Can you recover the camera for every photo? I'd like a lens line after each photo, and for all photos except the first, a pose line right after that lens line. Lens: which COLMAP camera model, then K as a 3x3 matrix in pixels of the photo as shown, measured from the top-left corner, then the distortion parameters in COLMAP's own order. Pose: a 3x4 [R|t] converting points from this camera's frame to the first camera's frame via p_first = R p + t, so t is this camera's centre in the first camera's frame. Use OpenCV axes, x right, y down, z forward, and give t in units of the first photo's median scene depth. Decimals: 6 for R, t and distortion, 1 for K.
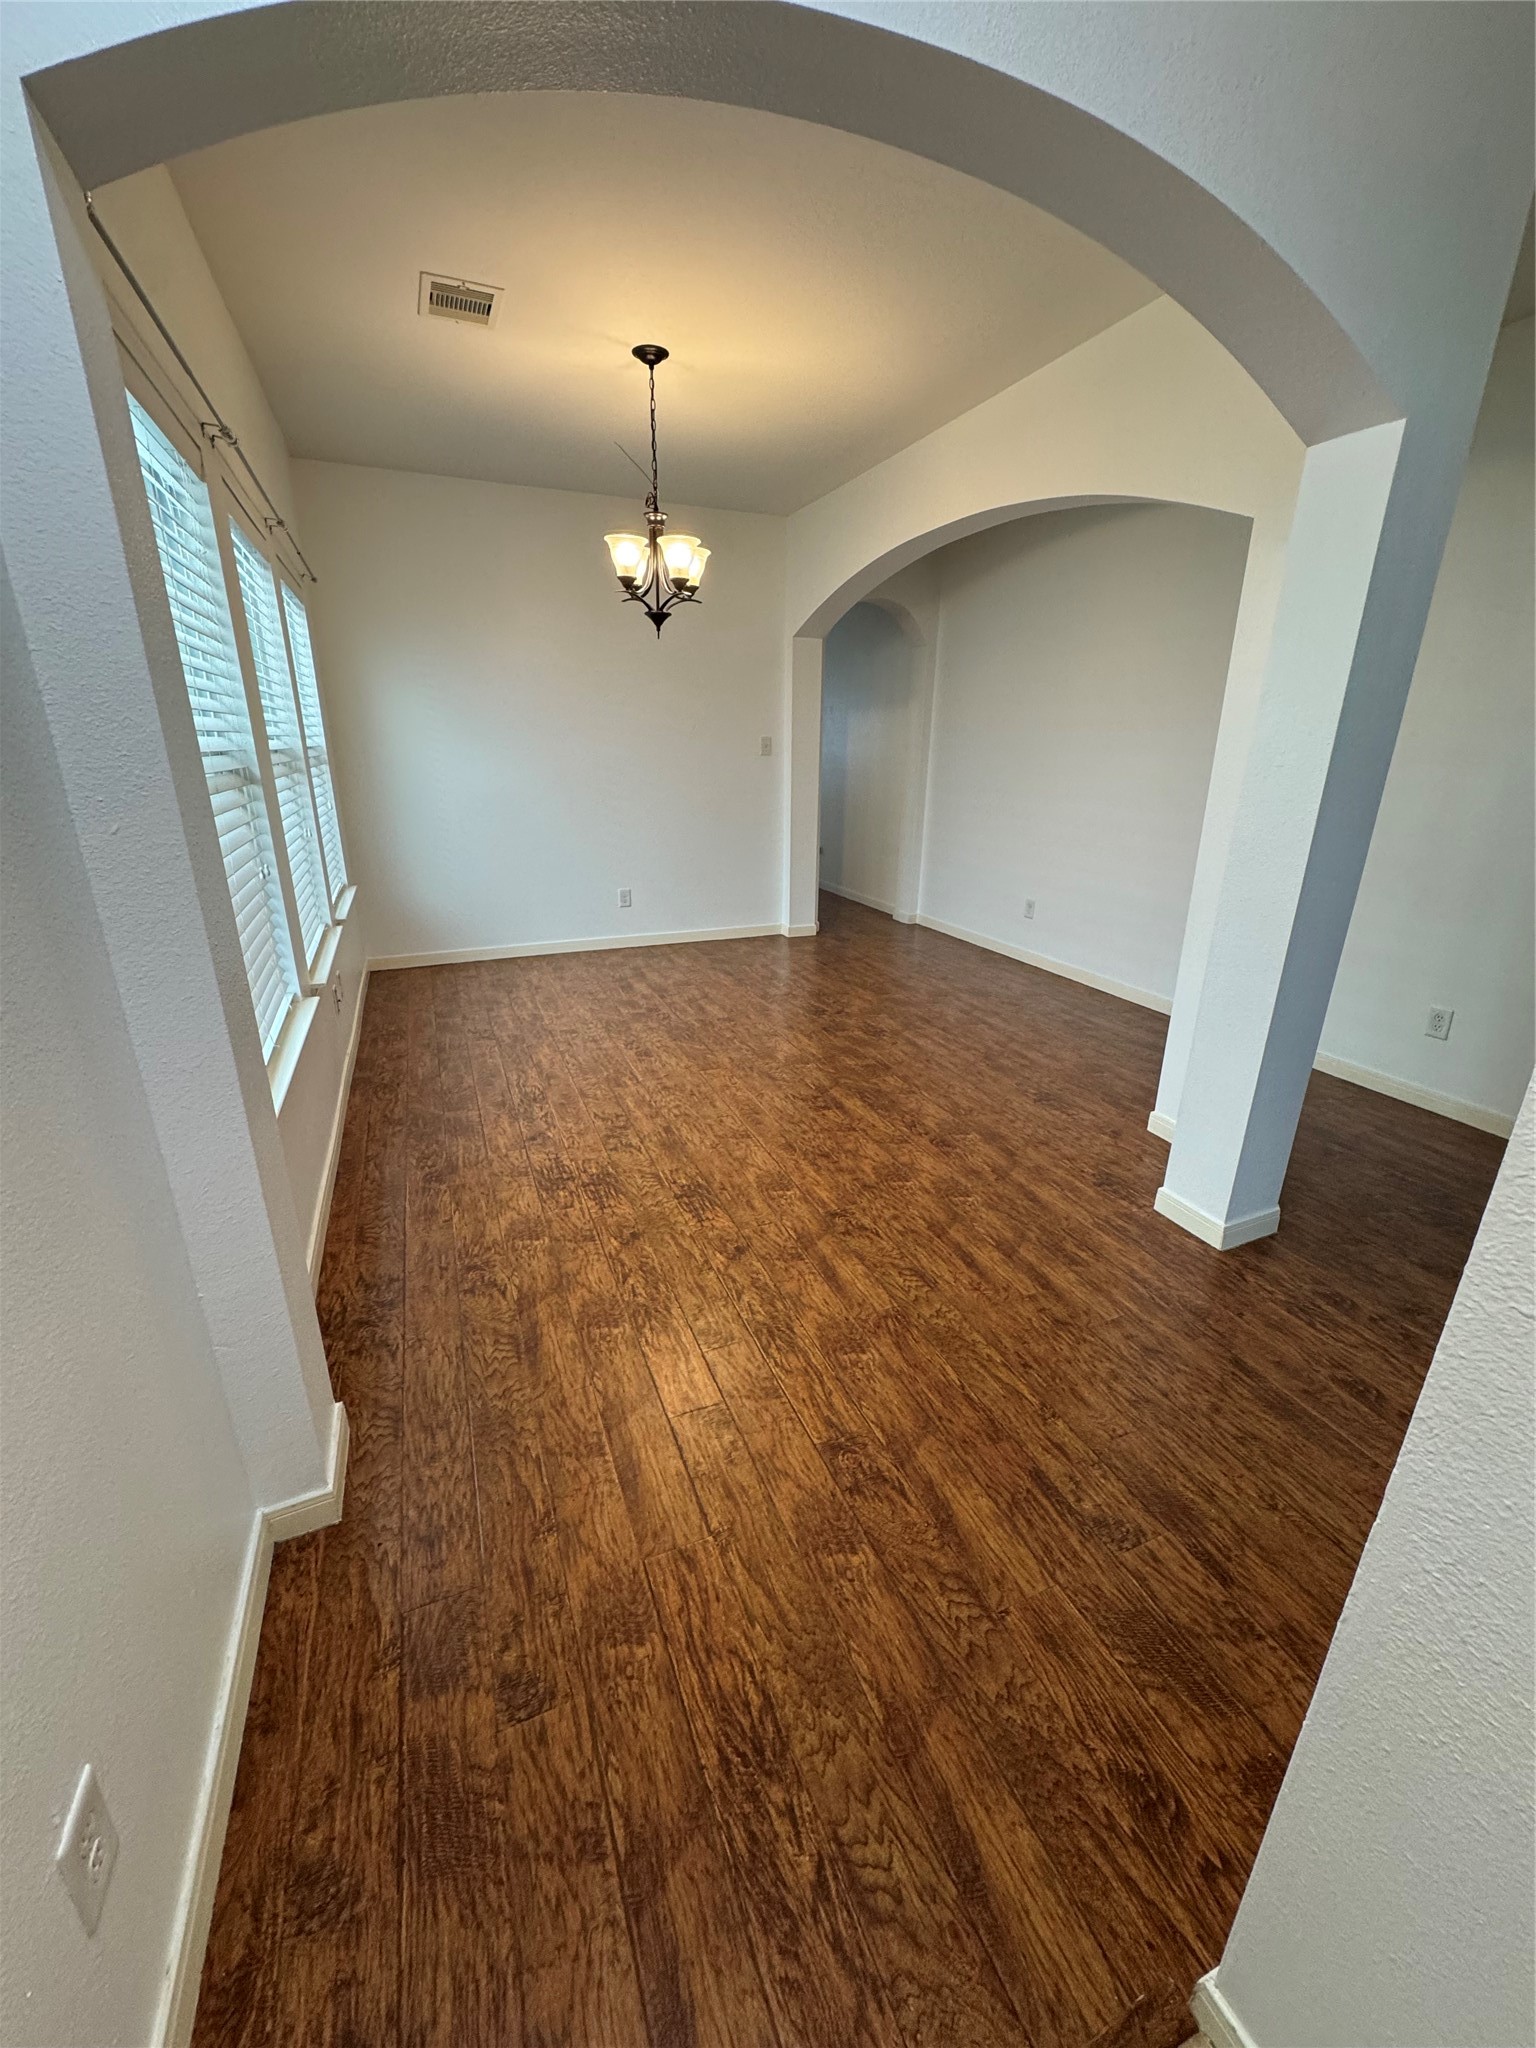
lens RADIAL K [[818.5, 0, 753.4], [0, 818.5, 1019.1], [0, 0, 1]] dist [-0.002021, 0.000944]
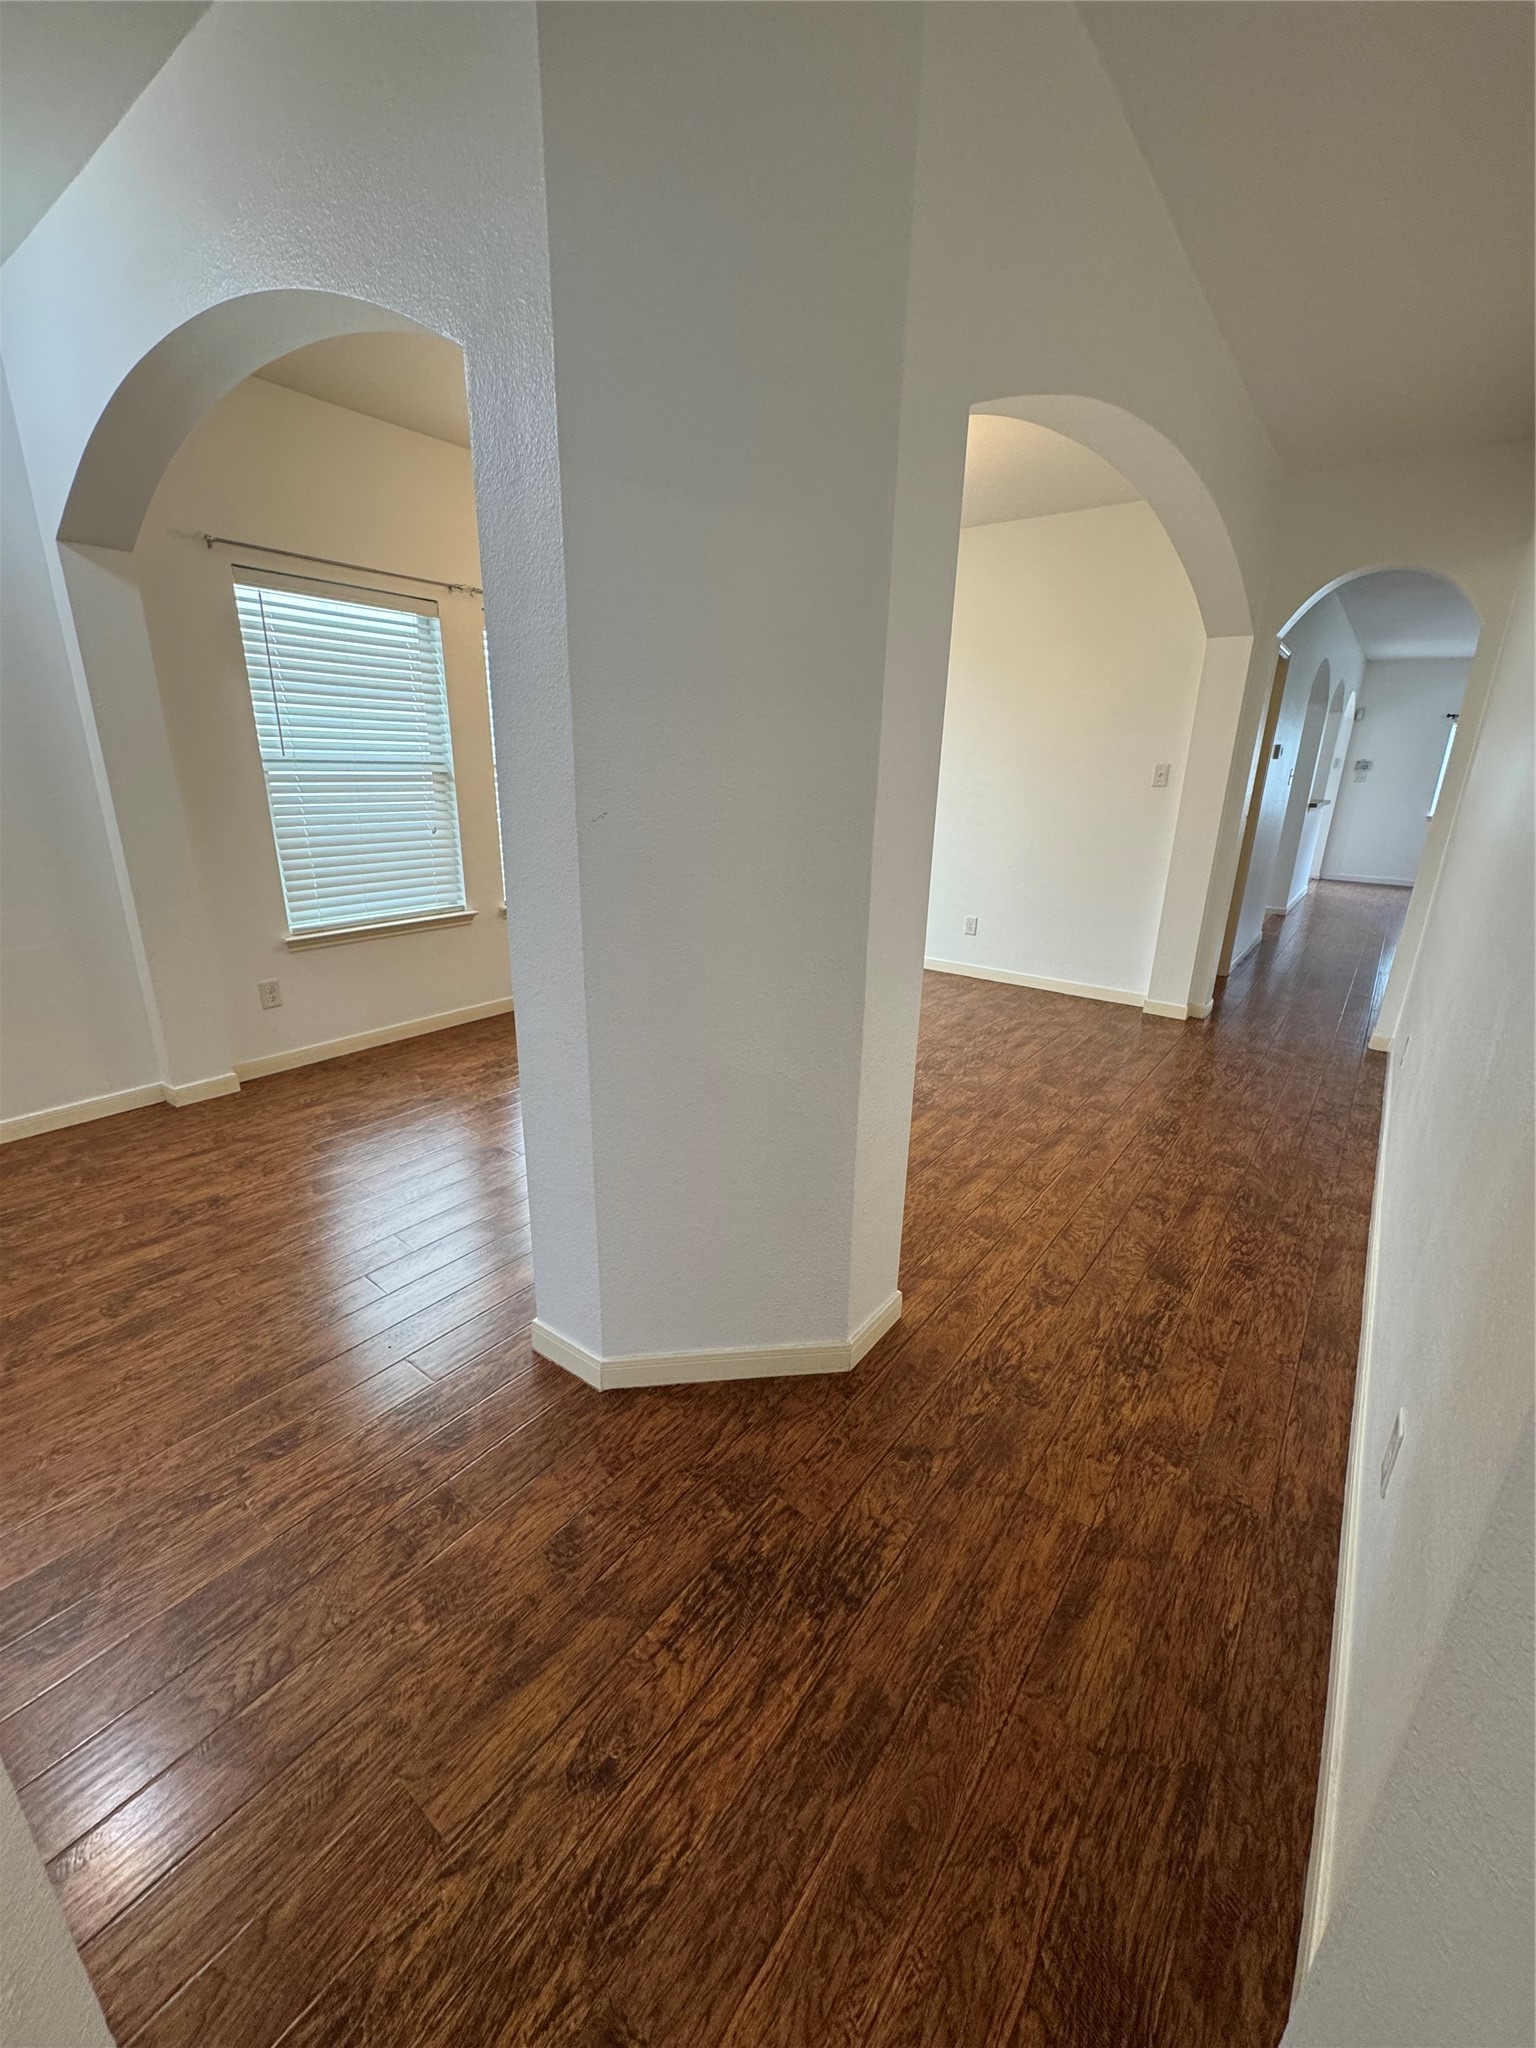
lens RADIAL K [[818.5, 0, 734.9], [0, 818.5, 1025.4], [0, 0, 1]] dist [-0.002021, 0.000944]
pose [[0.487328, 0.265394, -0.831912, 0.986083], [-0.291258, 0.947540, 0.131665, -0.150802], [0.823213, 0.178137, 0.539061, 0.517176]]
